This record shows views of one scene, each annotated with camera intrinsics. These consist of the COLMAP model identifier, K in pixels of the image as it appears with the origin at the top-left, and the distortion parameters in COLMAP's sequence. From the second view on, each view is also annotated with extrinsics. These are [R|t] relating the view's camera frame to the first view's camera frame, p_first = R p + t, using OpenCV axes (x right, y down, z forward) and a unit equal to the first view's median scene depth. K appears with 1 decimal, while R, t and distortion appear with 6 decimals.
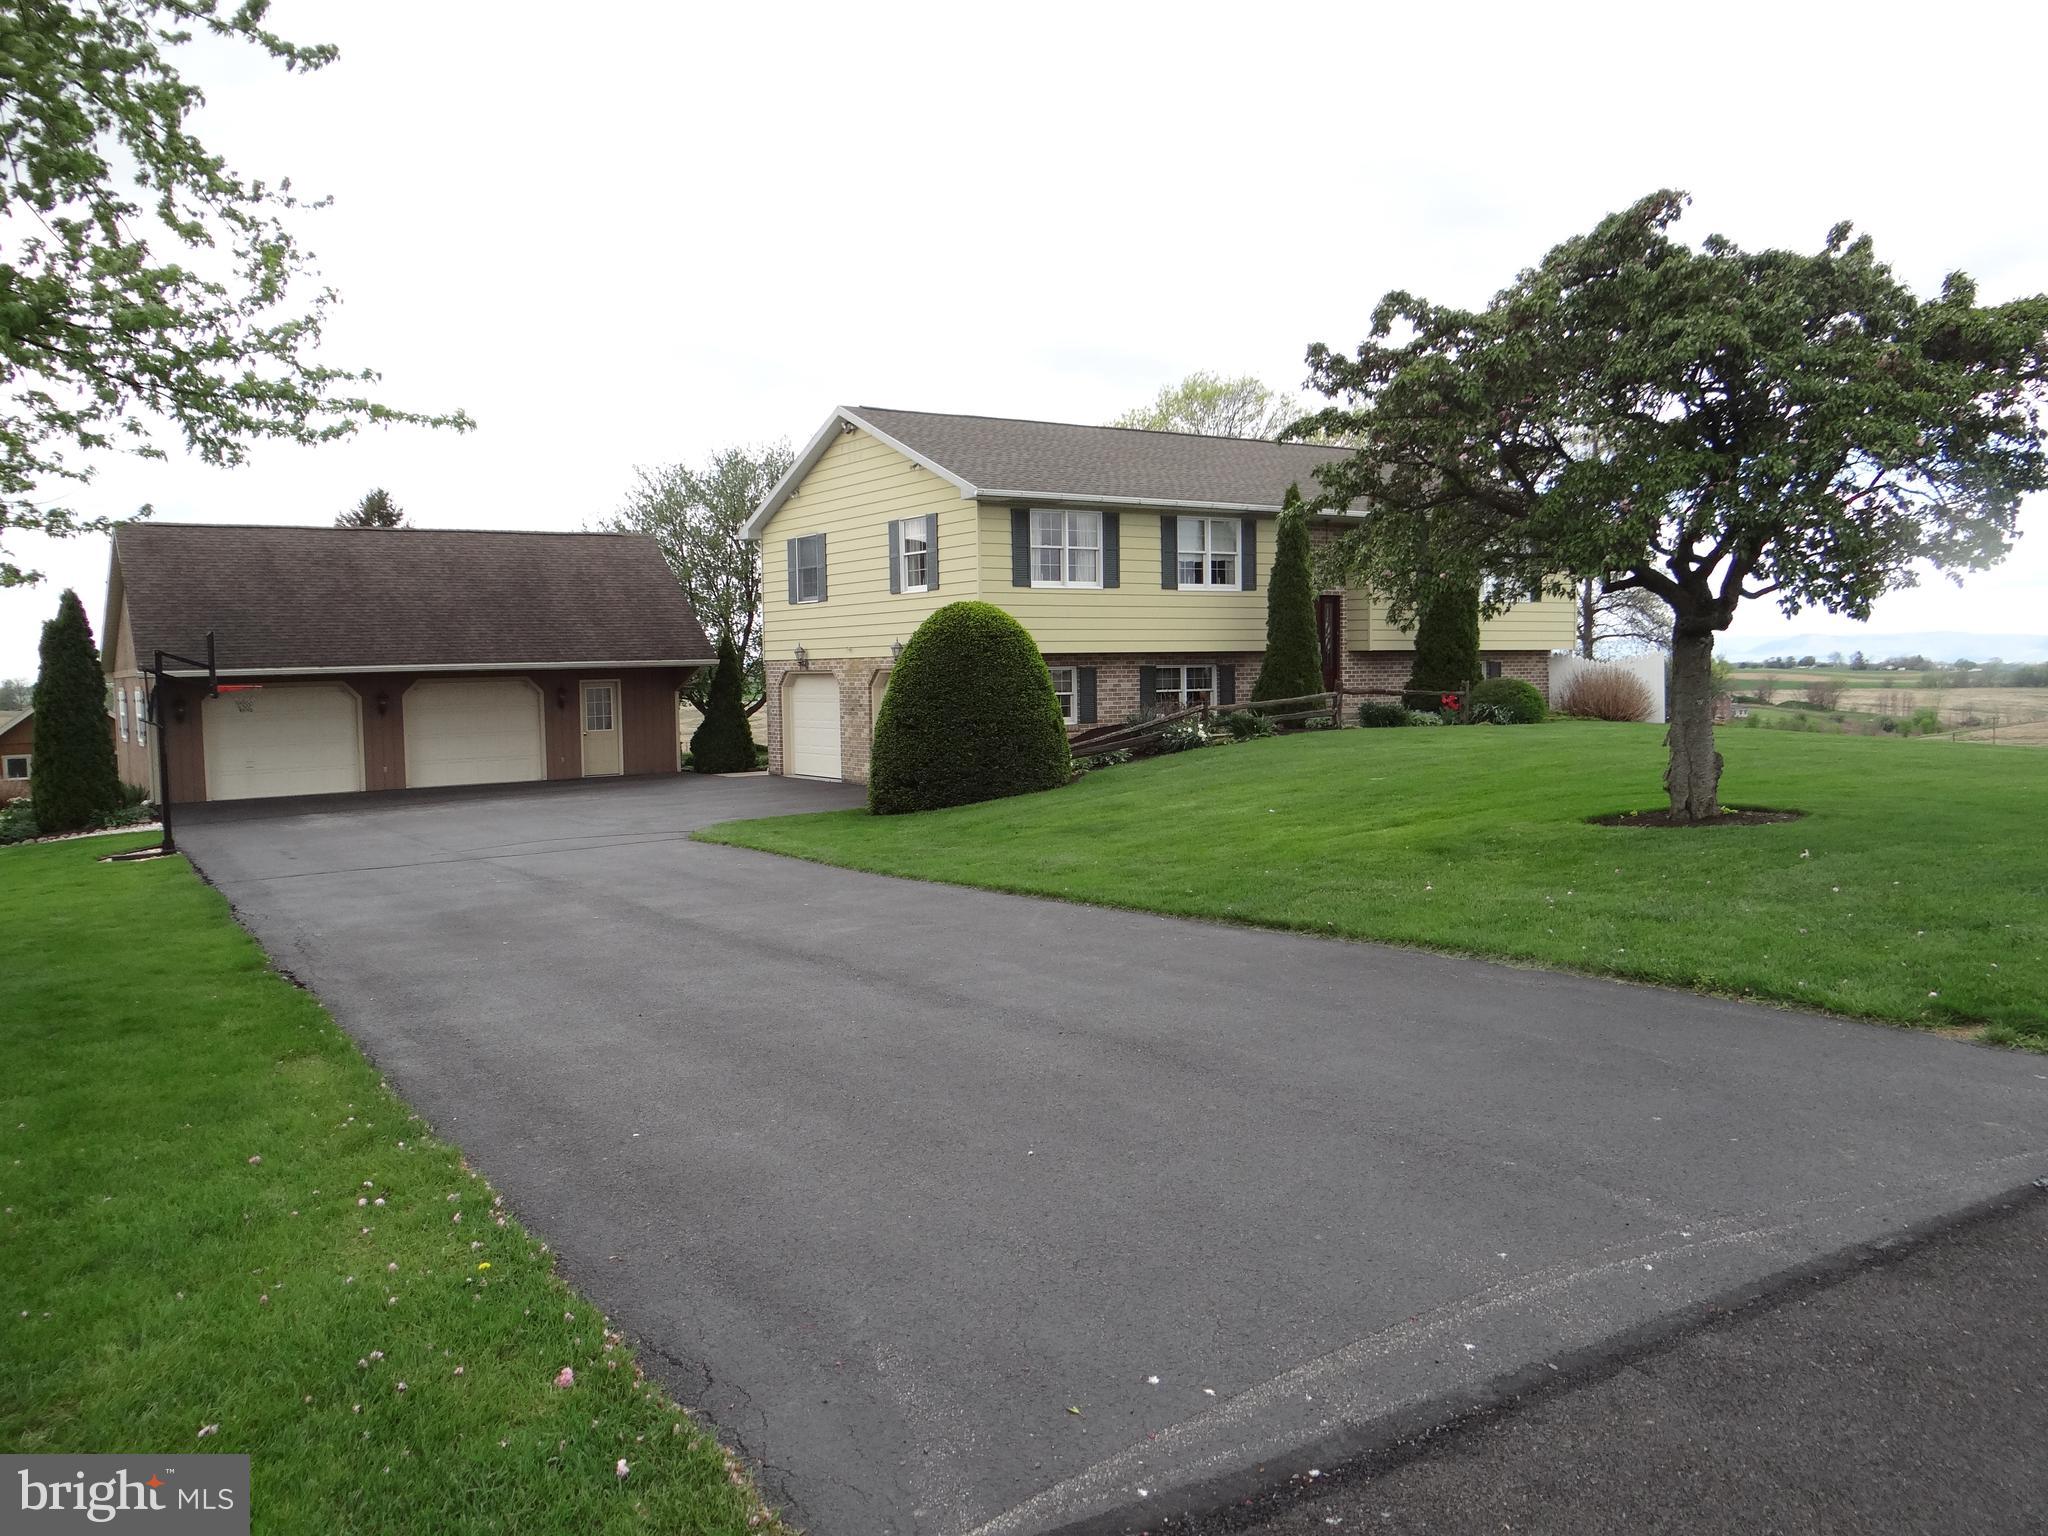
lens RADIAL K [[1616.0, 0, 1026.1], [0, 1616.0, 758.5], [0, 0, 1]] dist [0.001870, 0.005858]
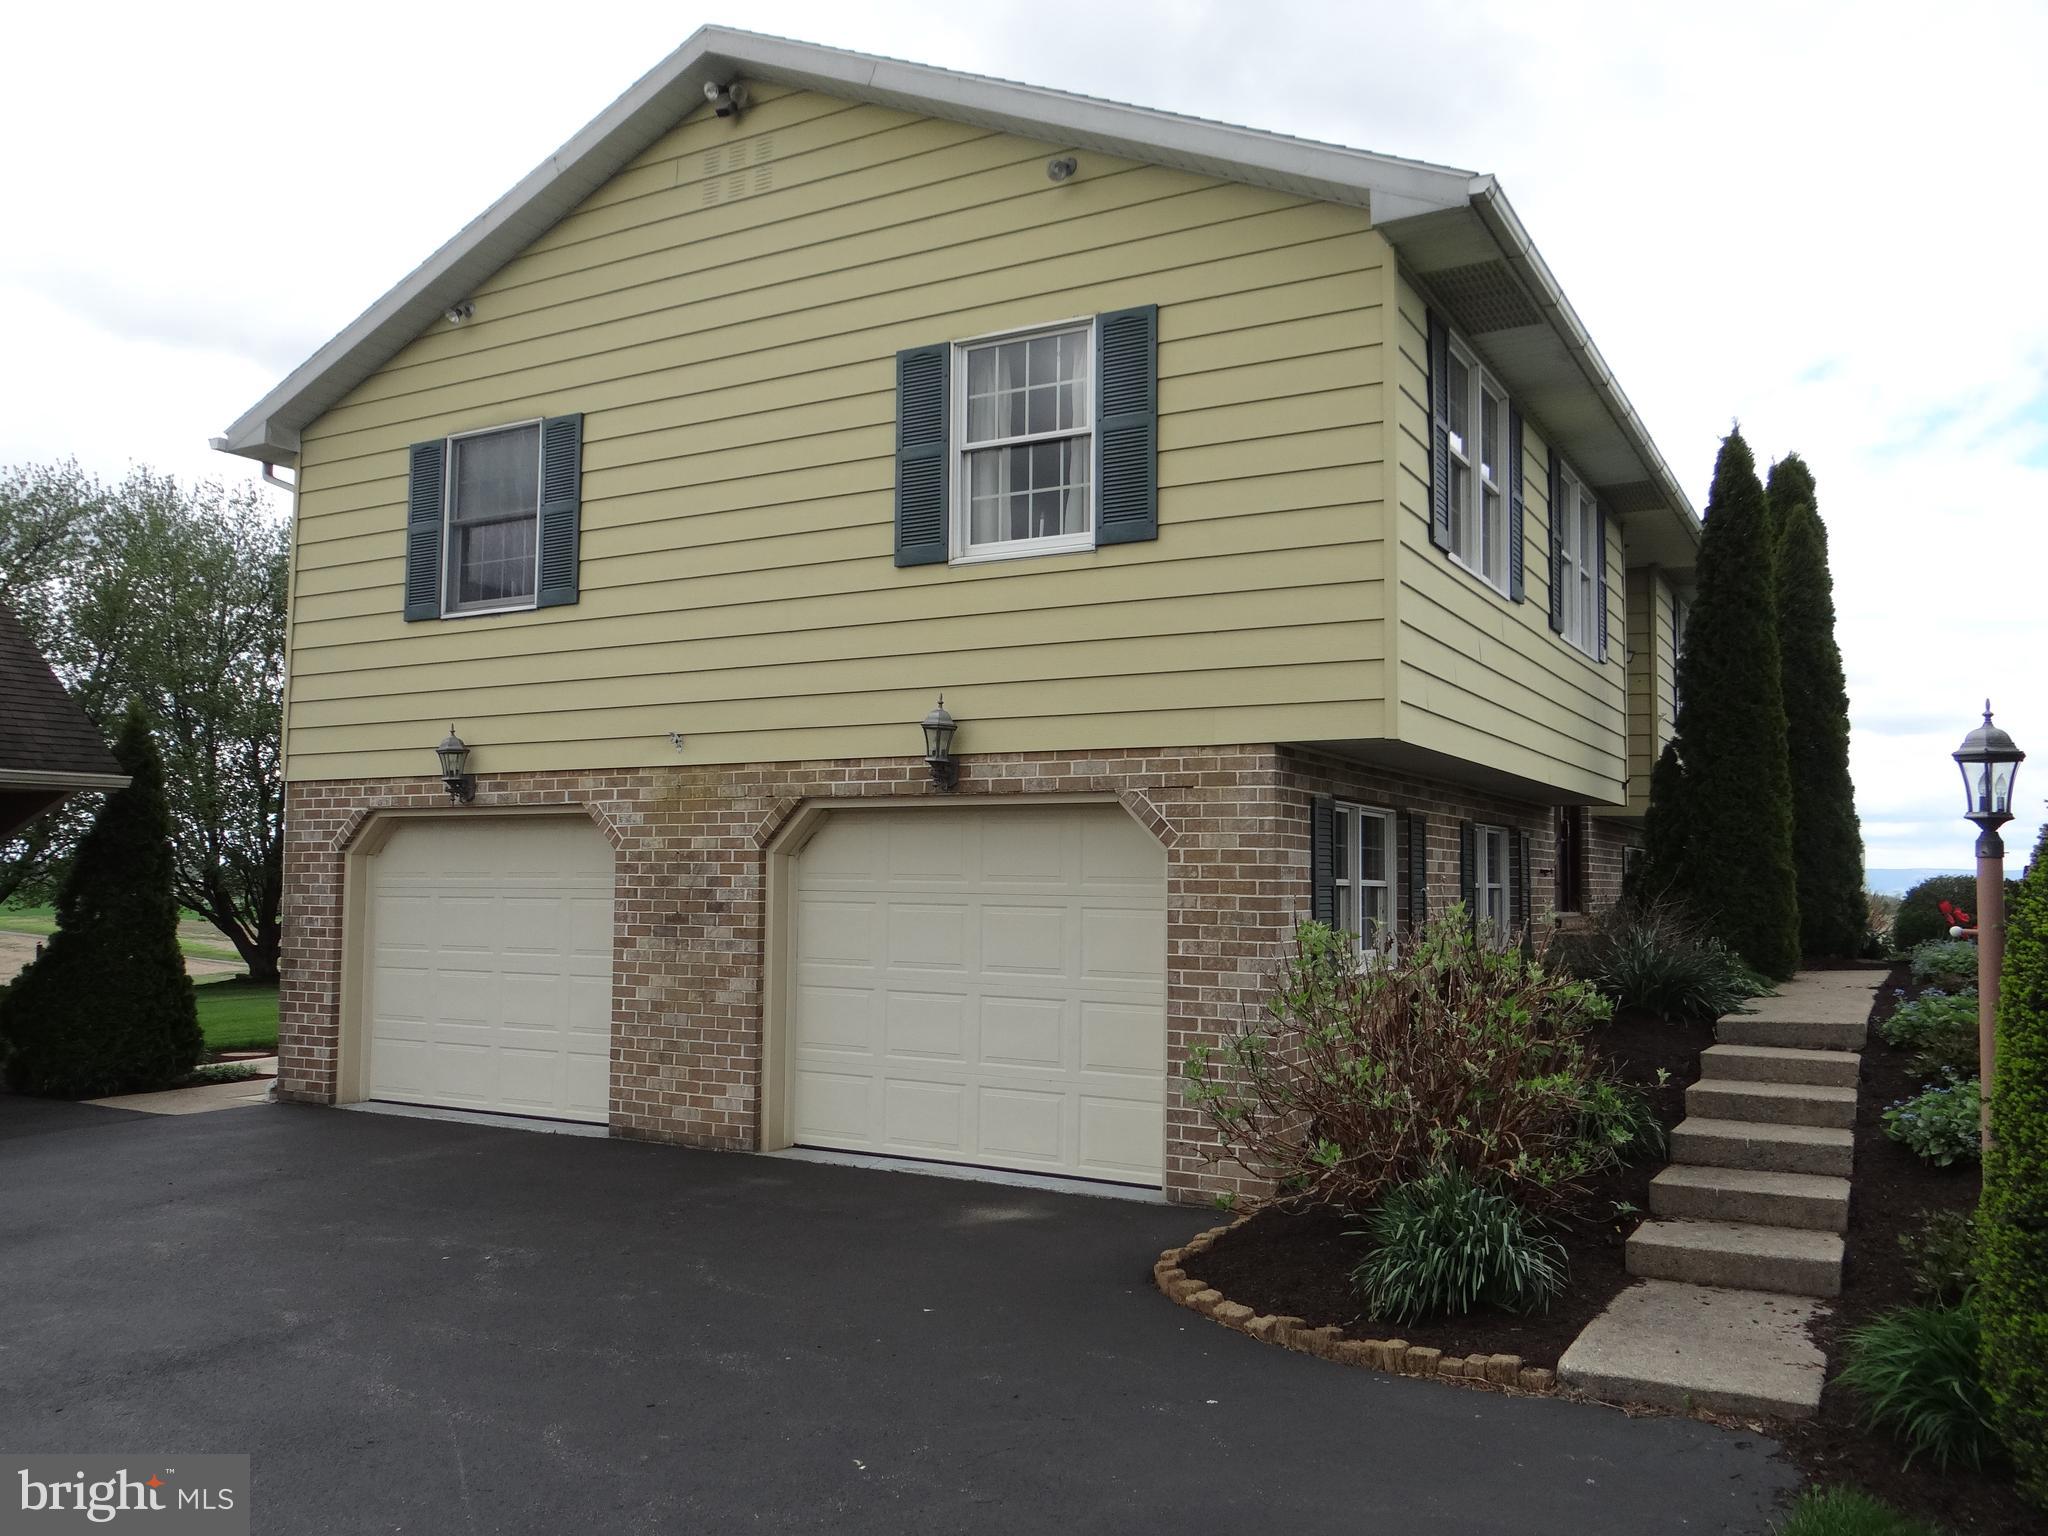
lens RADIAL K [[1616.0, 0, 1026.1], [0, 1616.0, 758.5], [0, 0, 1]] dist [0.001870, 0.005858]
pose [[0.891926, 0.060441, 0.448123, -0.203562], [0.002280, 0.990413, -0.138122, -0.017654], [-0.452175, 0.124216, 0.883237, 0.696236]]
